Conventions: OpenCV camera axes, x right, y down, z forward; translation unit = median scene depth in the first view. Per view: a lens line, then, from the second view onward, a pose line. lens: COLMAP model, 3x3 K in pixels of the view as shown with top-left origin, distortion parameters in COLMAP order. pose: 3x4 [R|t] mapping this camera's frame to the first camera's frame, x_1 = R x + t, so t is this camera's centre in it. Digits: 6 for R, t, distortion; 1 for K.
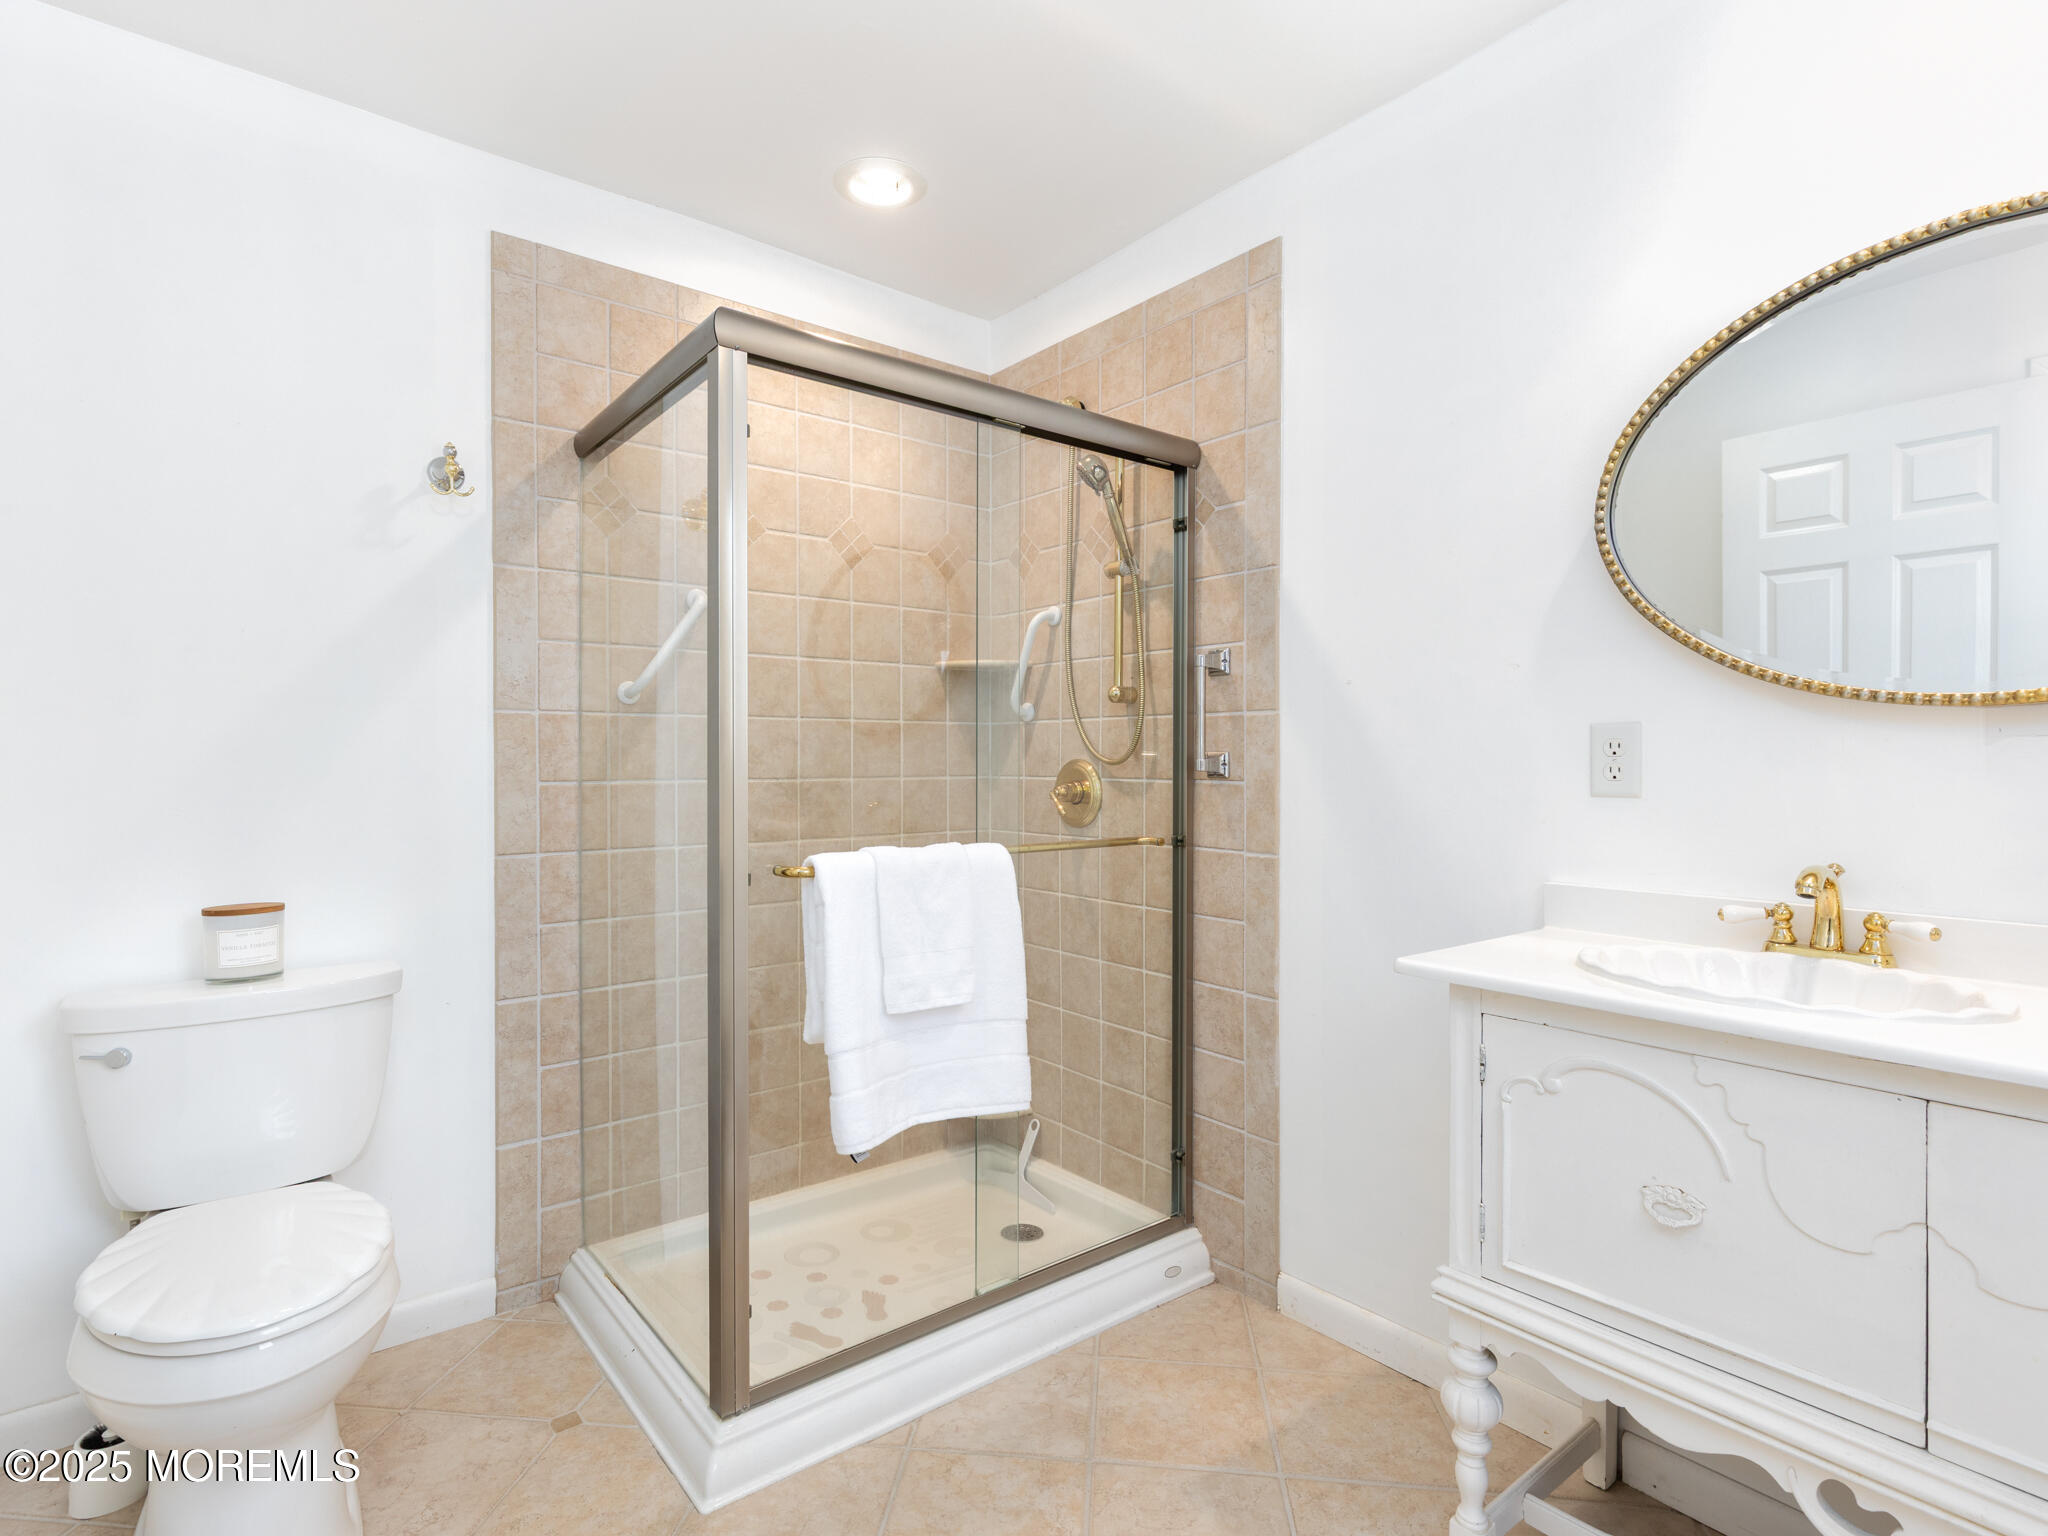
lens RADIAL K [[1011.9, 0, 1008.2], [0, 1011.9, 778.9], [0, 0, 1]] dist [0.006156, -0.001527]
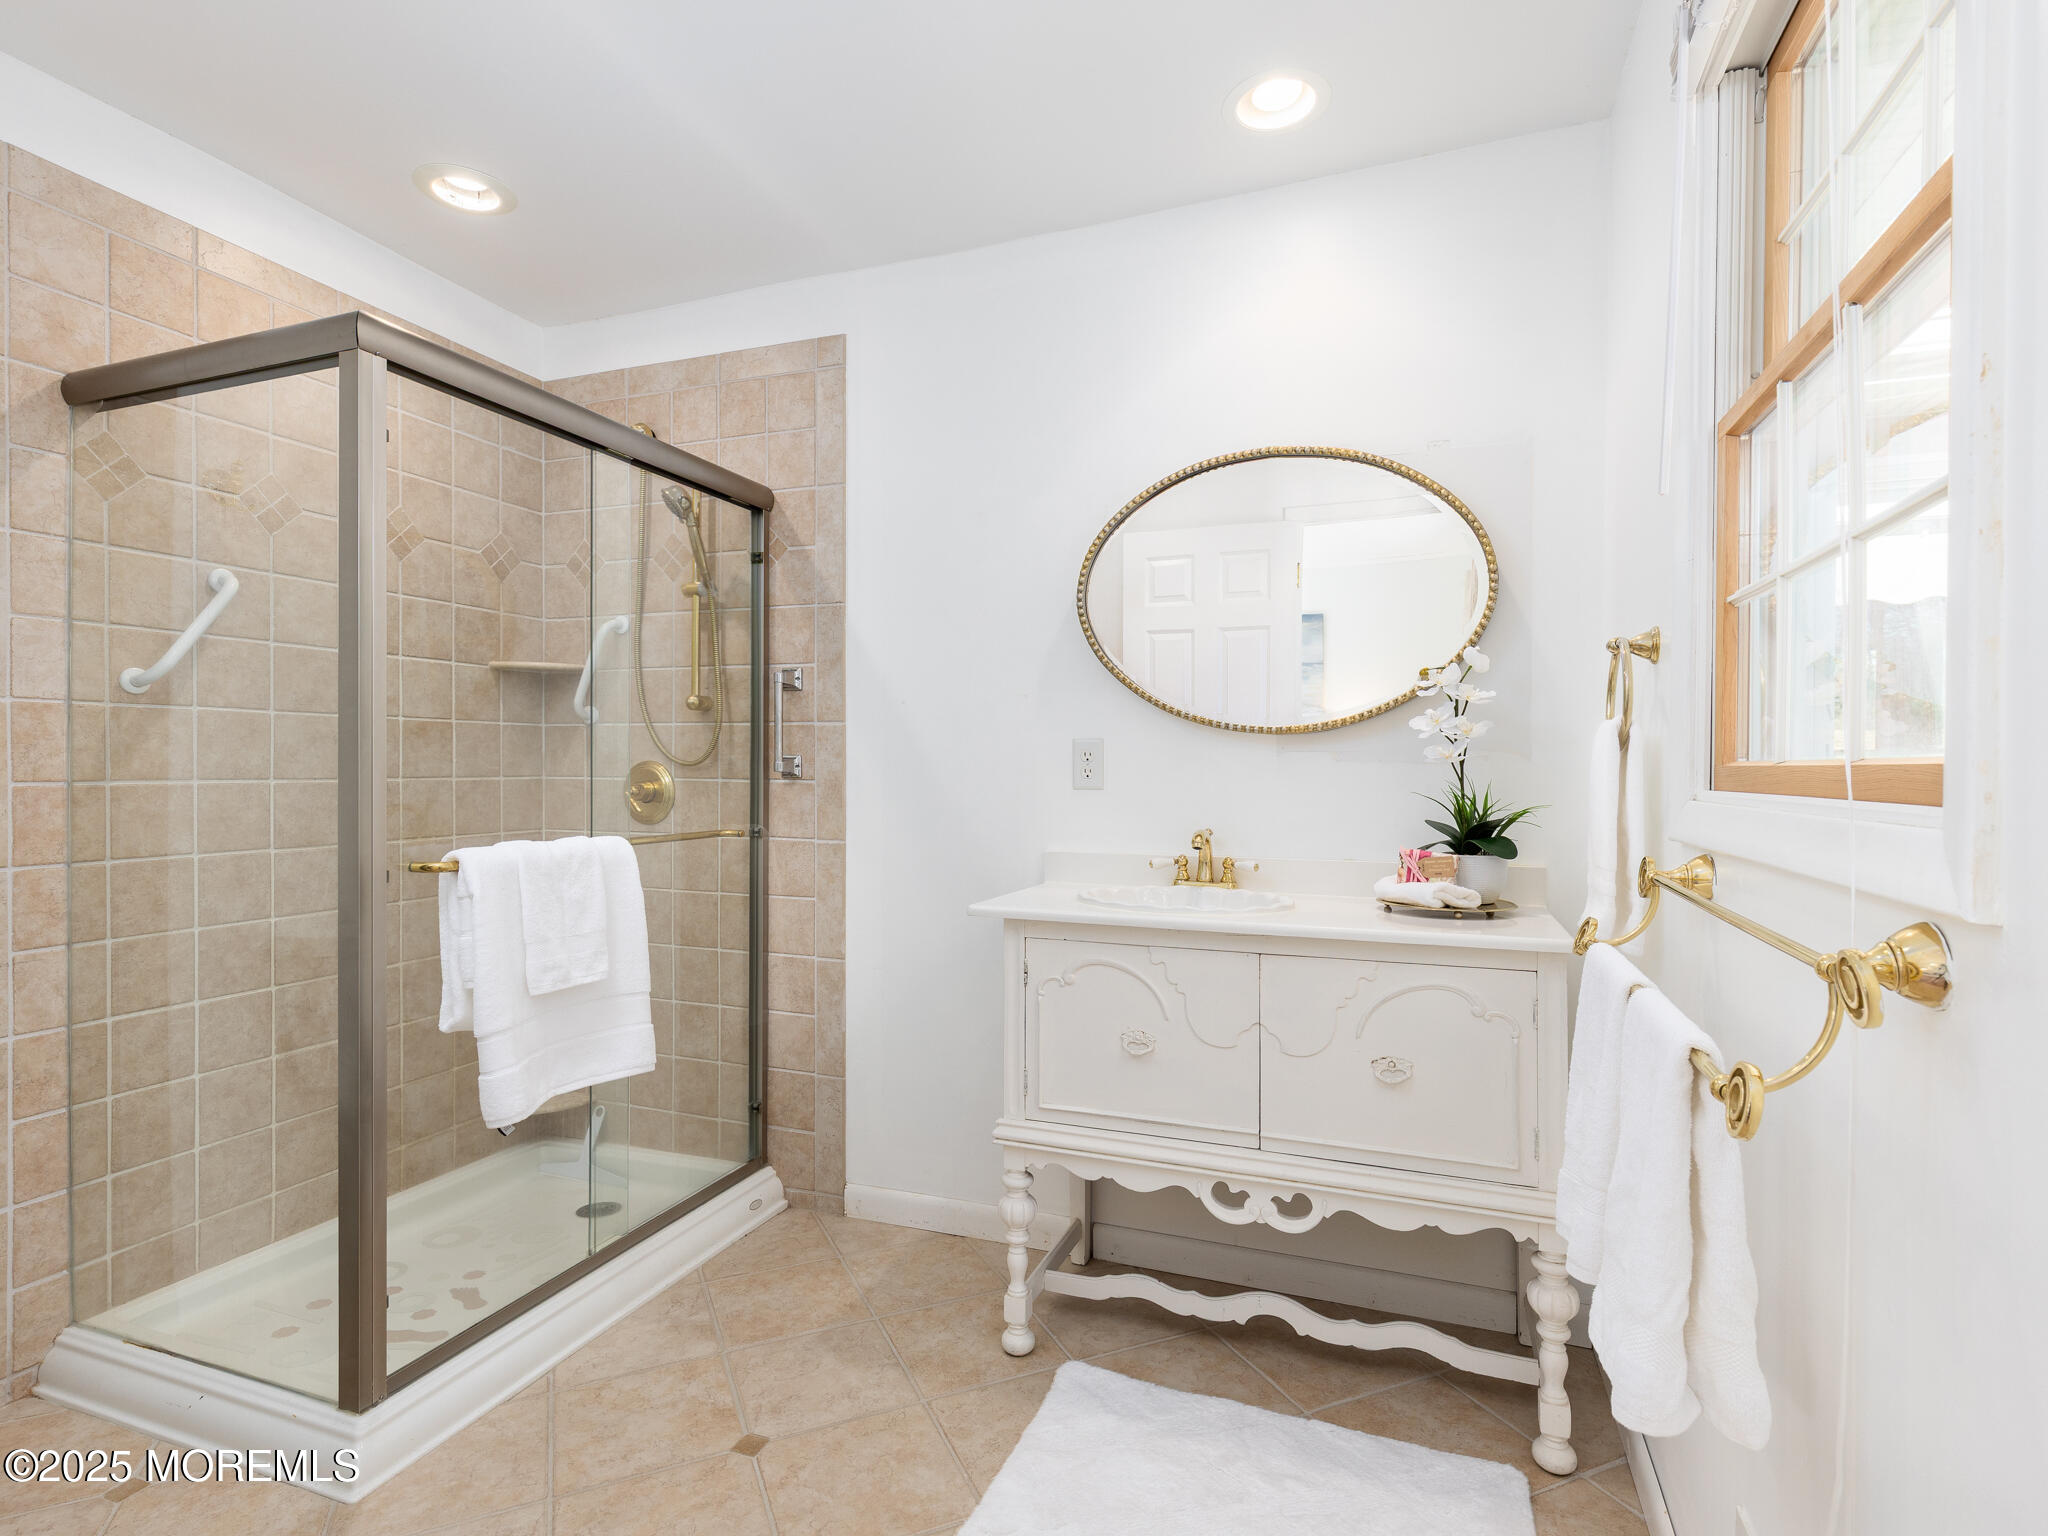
lens RADIAL K [[1011.9, 0, 1008.2], [0, 1011.9, 778.9], [0, 0, 1]] dist [0.006156, -0.001527]
pose [[0.862932, -0.001066, 0.505318, -0.171987], [0.002857, 0.999992, -0.002770, 0.004642], [-0.505311, 0.003835, 0.862929, -0.144333]]
